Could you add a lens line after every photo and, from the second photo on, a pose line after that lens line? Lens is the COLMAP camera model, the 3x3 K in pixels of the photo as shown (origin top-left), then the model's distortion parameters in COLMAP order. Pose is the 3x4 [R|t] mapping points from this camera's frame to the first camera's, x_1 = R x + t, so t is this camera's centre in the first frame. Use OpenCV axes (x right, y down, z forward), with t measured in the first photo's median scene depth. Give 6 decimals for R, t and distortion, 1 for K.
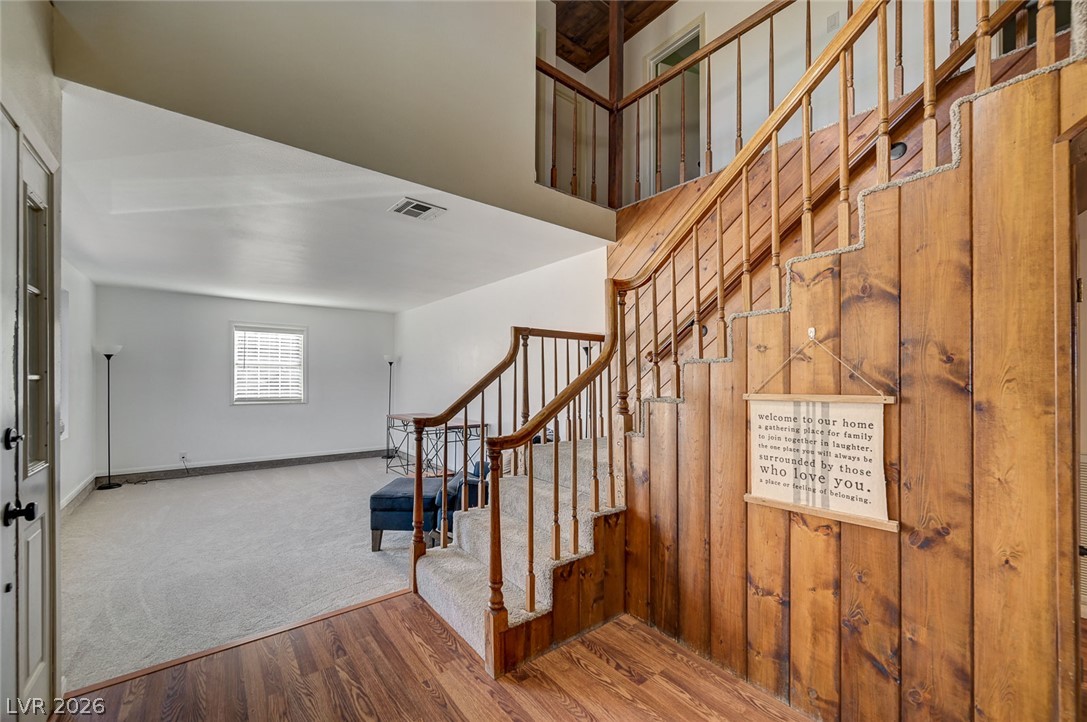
lens RADIAL K [[428.4, 0, 545.0], [0, 428.4, 376.0], [0, 0, 1]] dist [-0.000555, -0.000043]
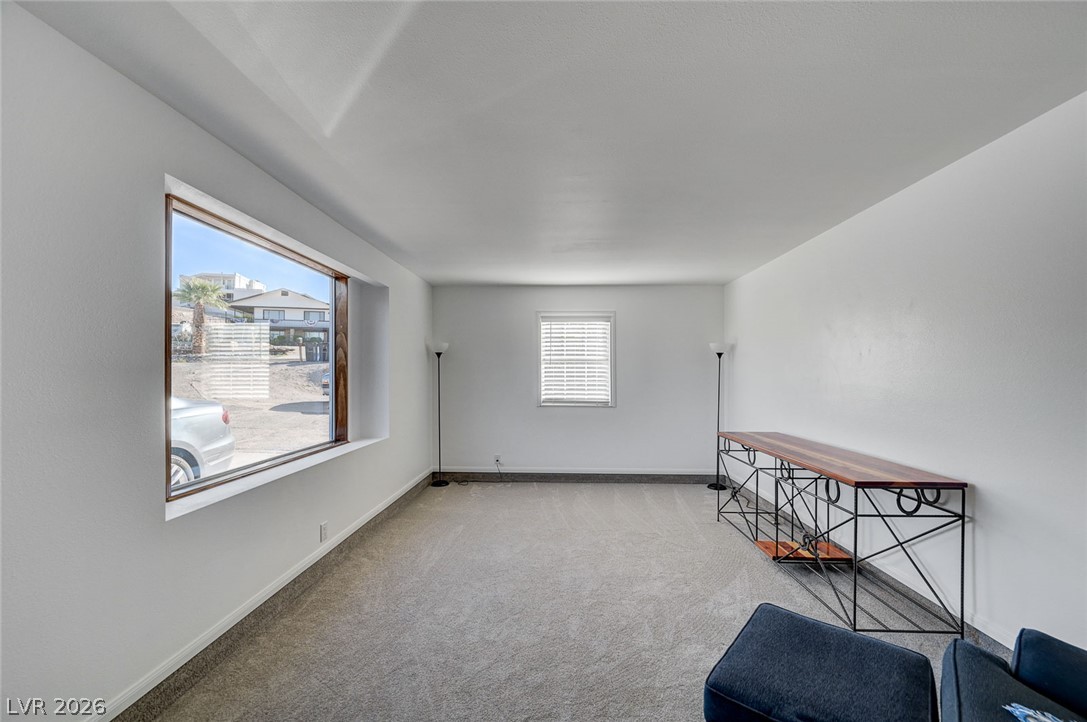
lens RADIAL K [[428.4, 0, 545.0], [0, 428.4, 376.0], [0, 0, 1]] dist [-0.000555, -0.000043]
pose [[0.759538, 0.001829, -0.650460, -0.144762], [0.005279, 0.999946, 0.008976, -0.002833], [0.650441, -0.010251, 0.759488, 0.333316]]
